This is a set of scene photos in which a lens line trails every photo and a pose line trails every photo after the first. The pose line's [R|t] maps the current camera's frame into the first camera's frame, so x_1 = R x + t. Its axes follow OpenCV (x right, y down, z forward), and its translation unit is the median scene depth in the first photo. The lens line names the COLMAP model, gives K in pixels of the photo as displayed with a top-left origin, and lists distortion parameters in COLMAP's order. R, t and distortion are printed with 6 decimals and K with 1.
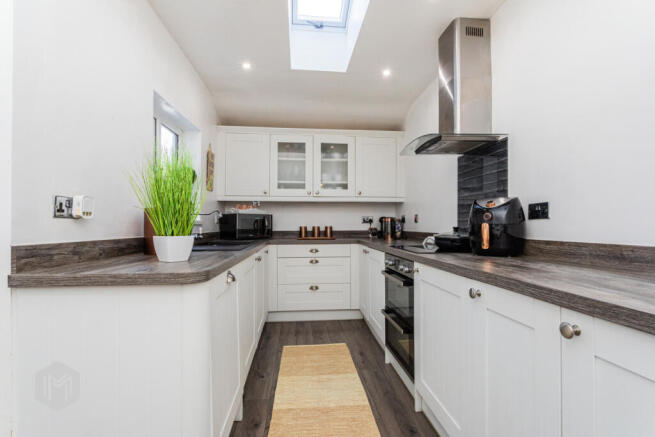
lens RADIAL K [[317.6, 0, 326.5], [0, 317.6, 218.5], [0, 0, 1]] dist [-0.000580, 0.000050]
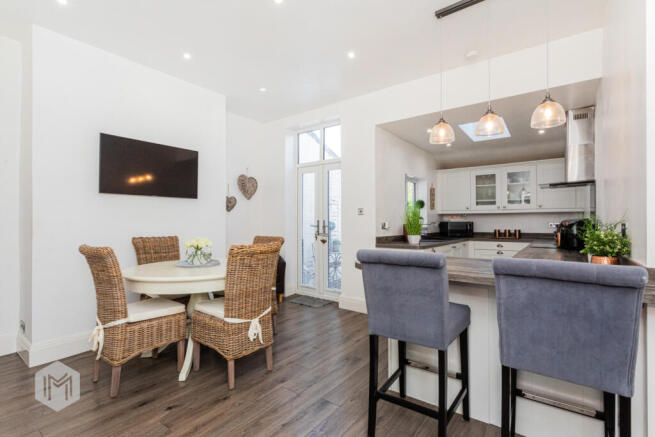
lens RADIAL K [[315.5, 0, 325.0], [0, 315.5, 219.7], [0, 0, 1]] dist [0.001418, 0.000090]
pose [[0.749138, -0.004410, -0.662400, 0.317809], [0.014164, 0.999856, 0.009363, -0.047904], [0.662263, -0.016396, 0.749092, -0.655150]]
